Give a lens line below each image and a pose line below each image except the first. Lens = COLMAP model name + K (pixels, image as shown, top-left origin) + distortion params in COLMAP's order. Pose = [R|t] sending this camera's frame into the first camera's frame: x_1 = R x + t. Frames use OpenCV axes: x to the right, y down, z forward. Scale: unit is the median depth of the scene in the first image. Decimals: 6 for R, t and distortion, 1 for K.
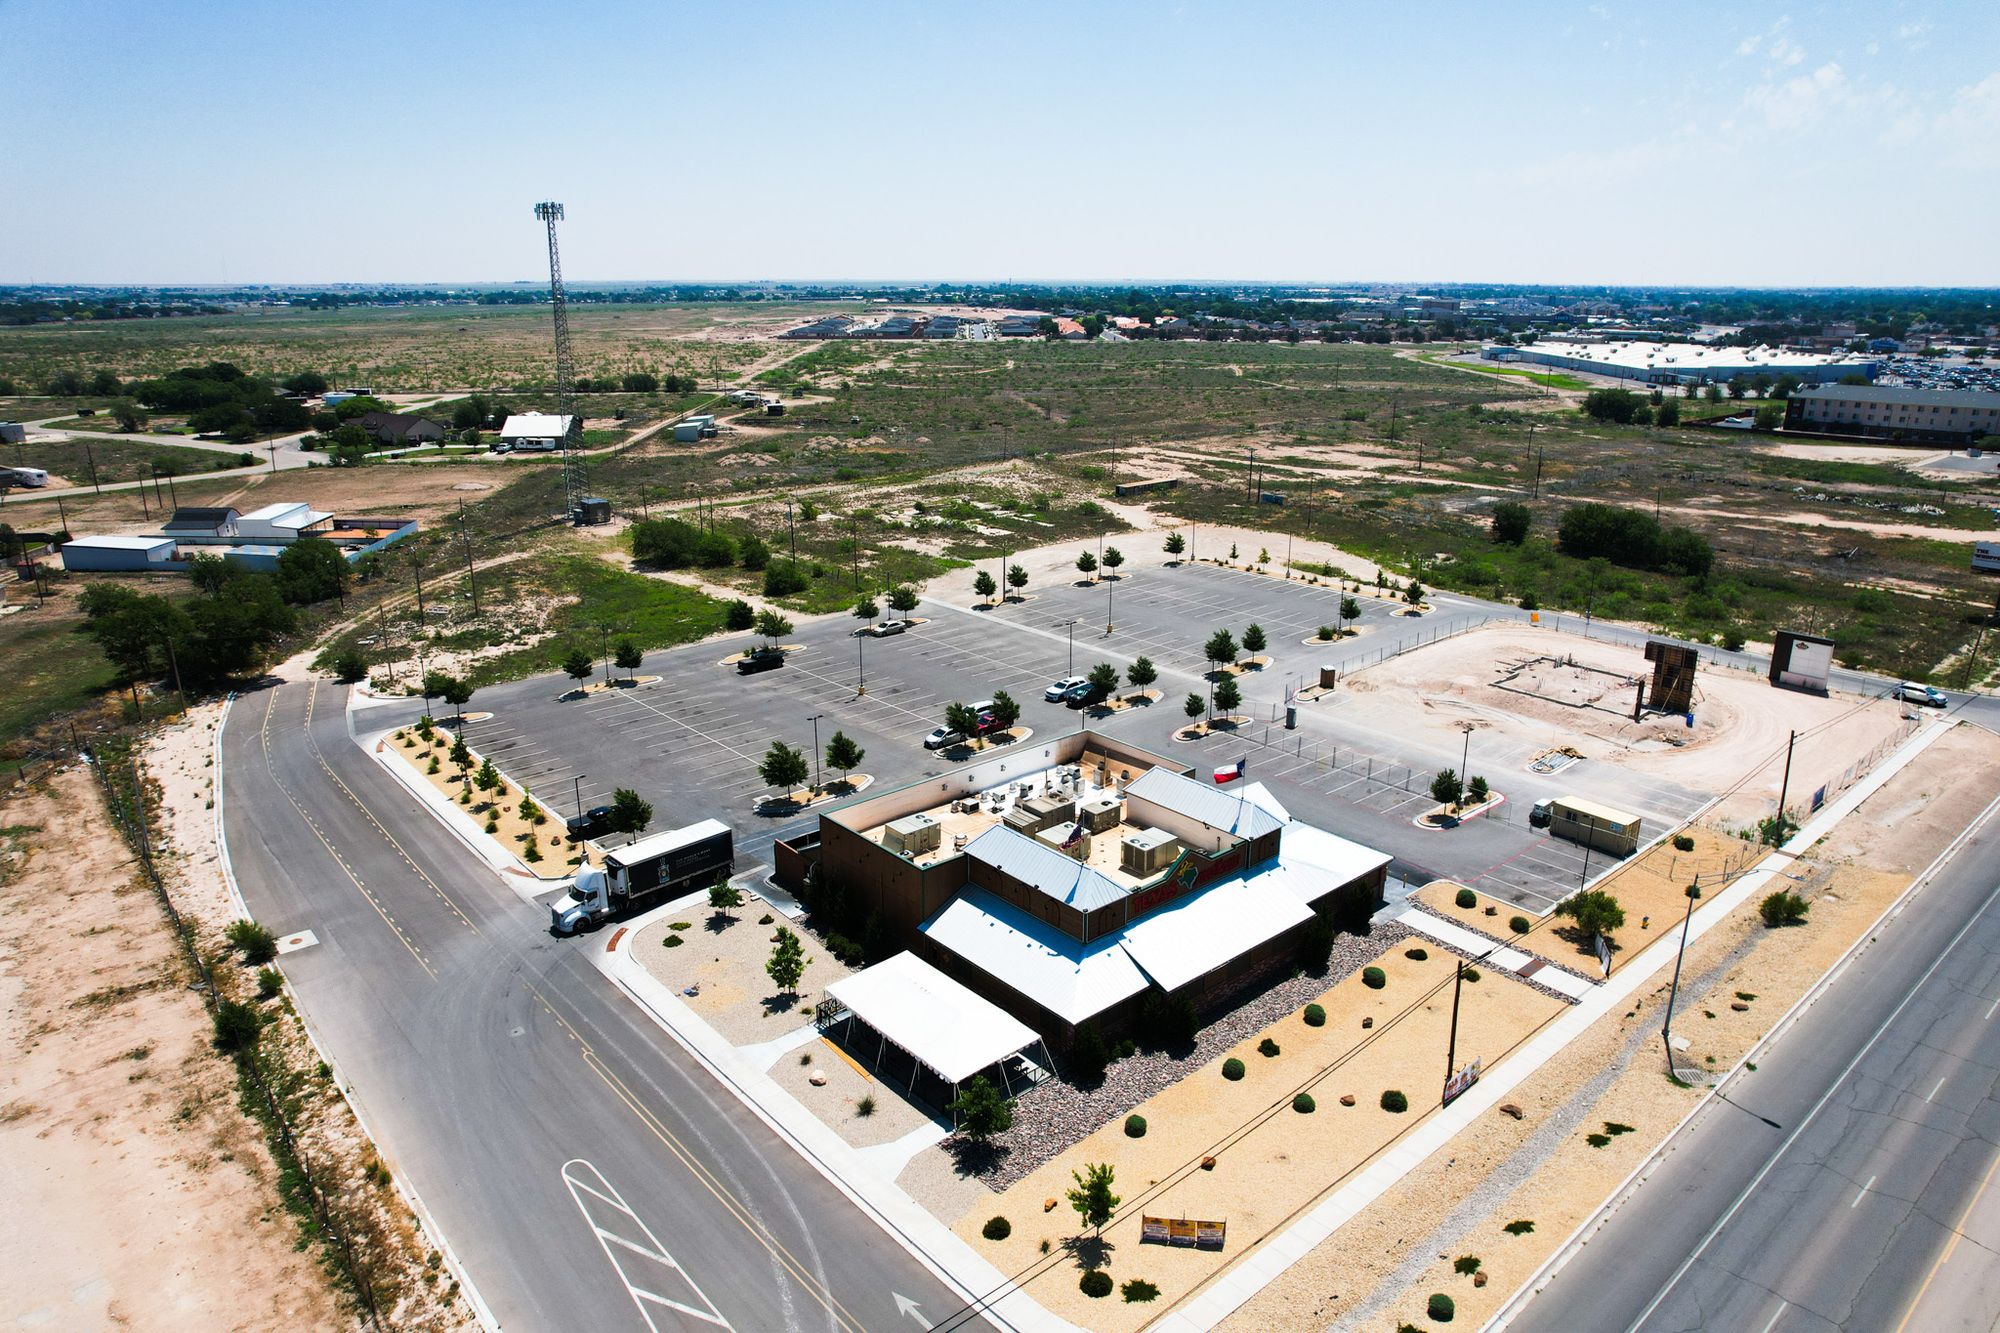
lens RADIAL K [[1274.2, 0, 1007.3], [0, 1274.2, 677.2], [0, 0, 1]] dist [-0.071224, 0.063179]
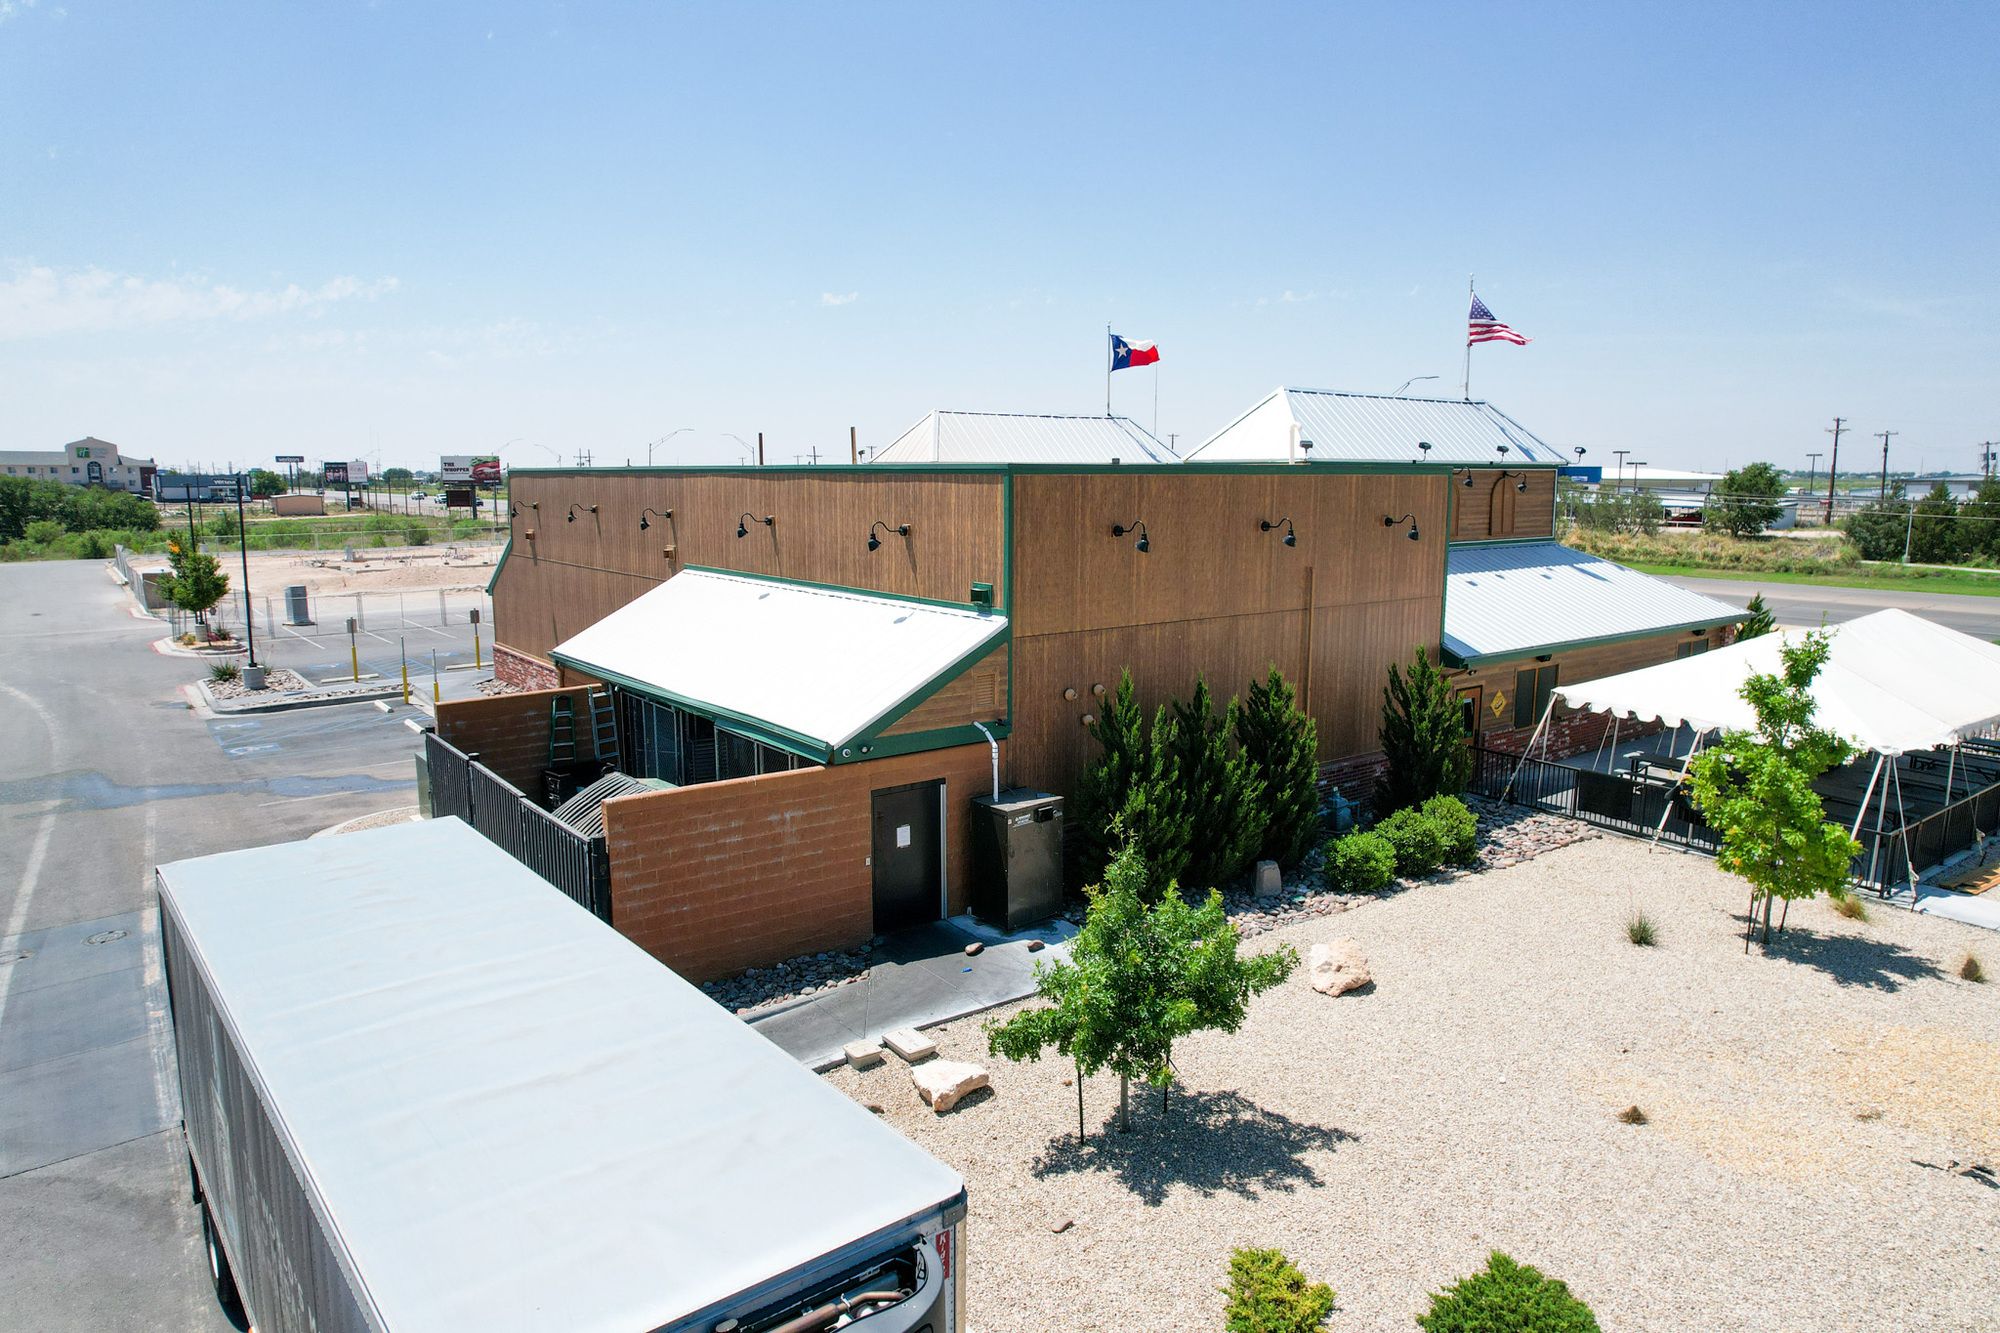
lens RADIAL K [[1274.2, 0, 1007.3], [0, 1274.2, 677.2], [0, 0, 1]] dist [-0.071224, 0.063179]
pose [[0.067468, -0.160060, 0.984799, -0.254507], [0.302758, 0.943791, 0.132653, 0.077668], [-0.950676, 0.289206, 0.112135, 0.677887]]
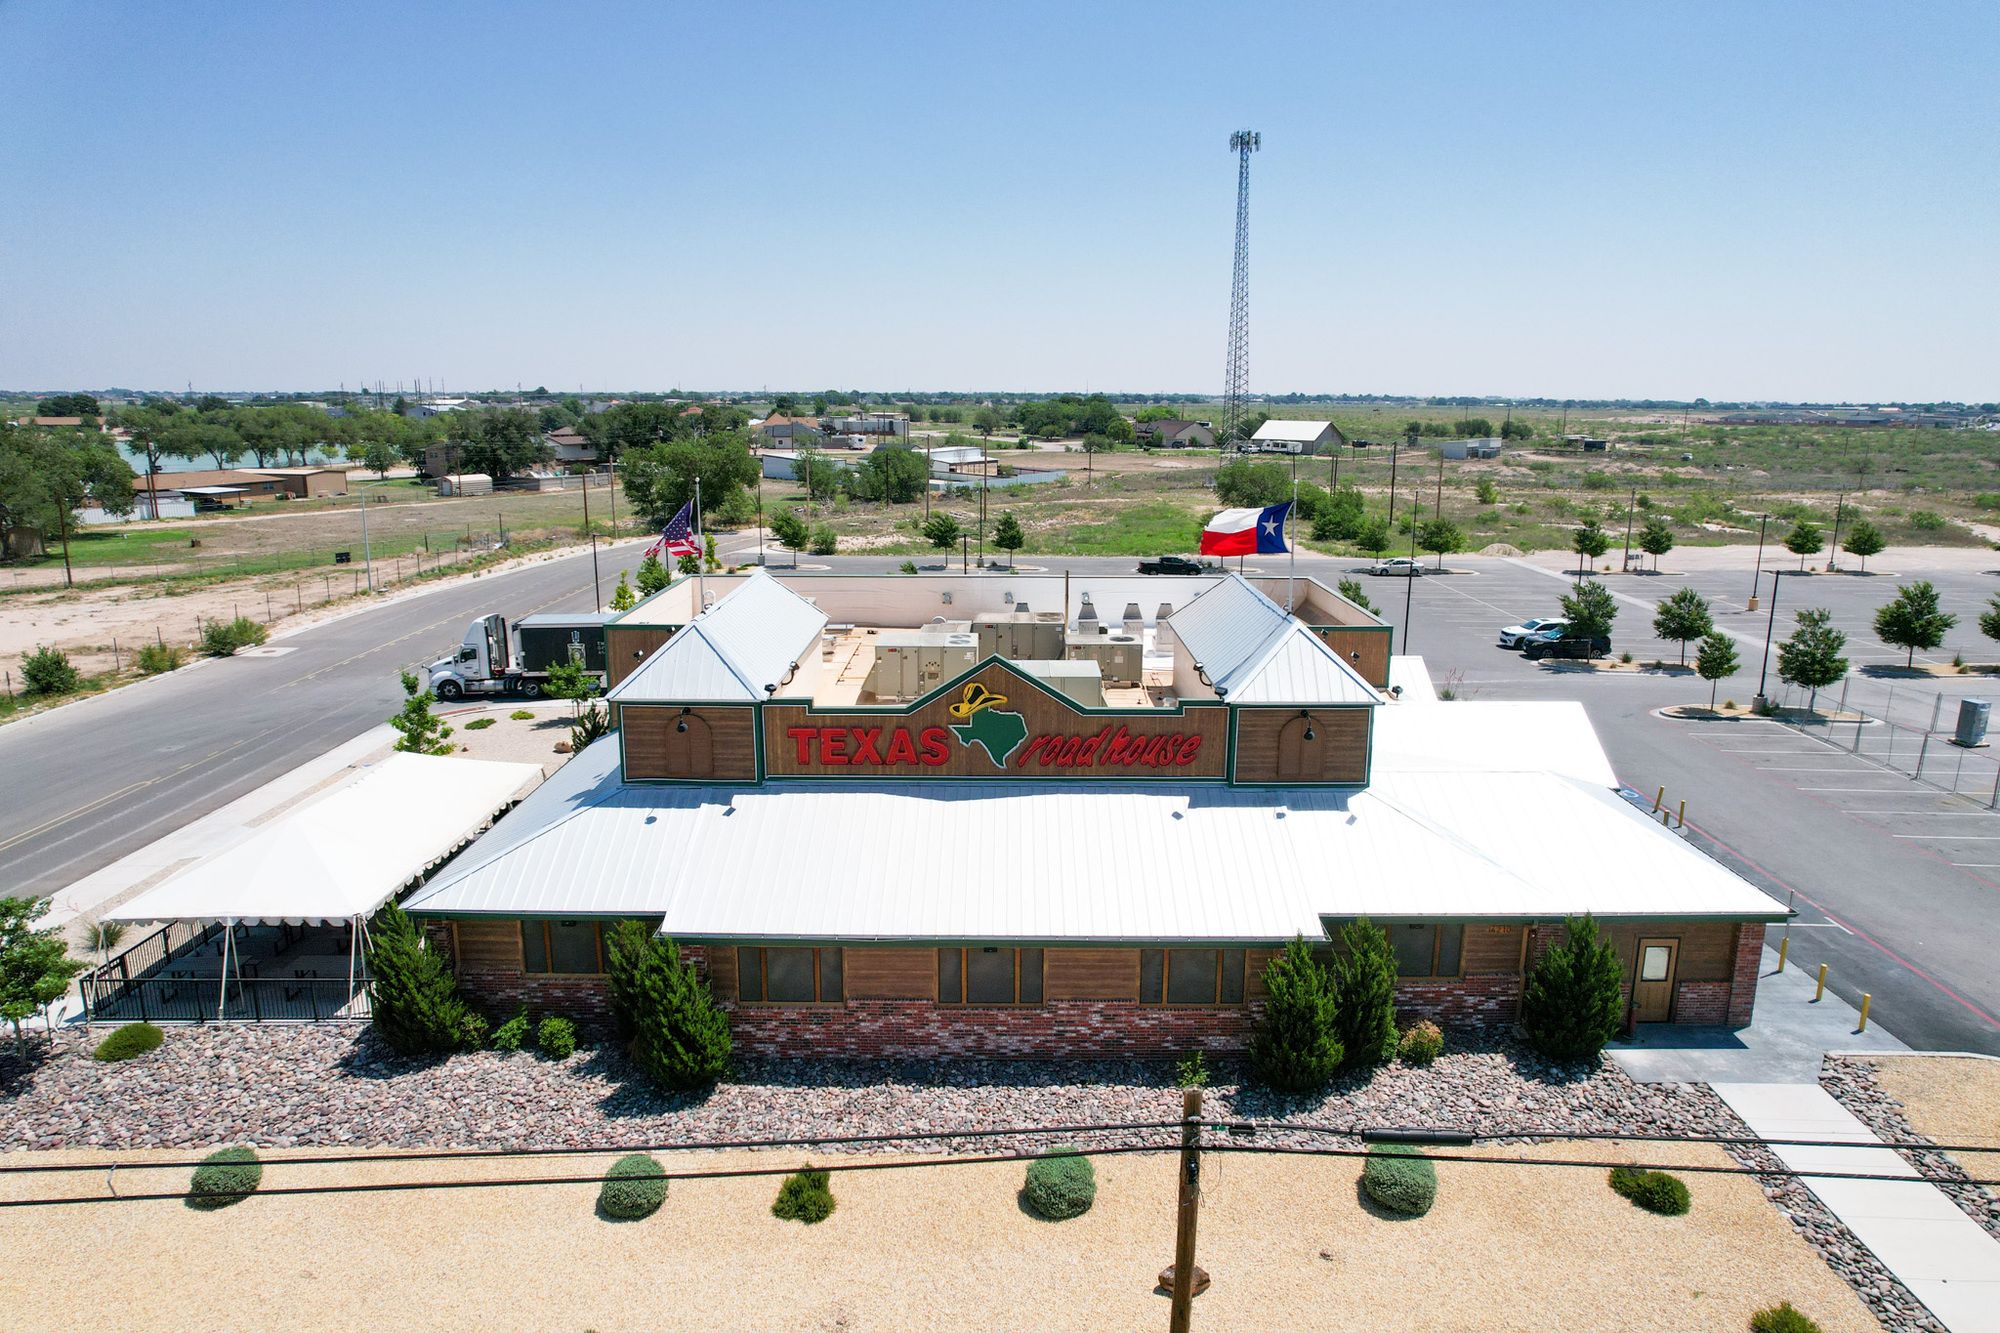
lens RADIAL K [[1272.7, 0, 1007.4], [0, 1272.7, 676.5], [0, 0, 1]] dist [-0.069616, 0.056420]
pose [[0.752872, 0.147044, -0.641530, 0.246543], [-0.204080, 0.978837, -0.015141, 0.091399], [0.625727, 0.142323, 0.766948, 0.440416]]
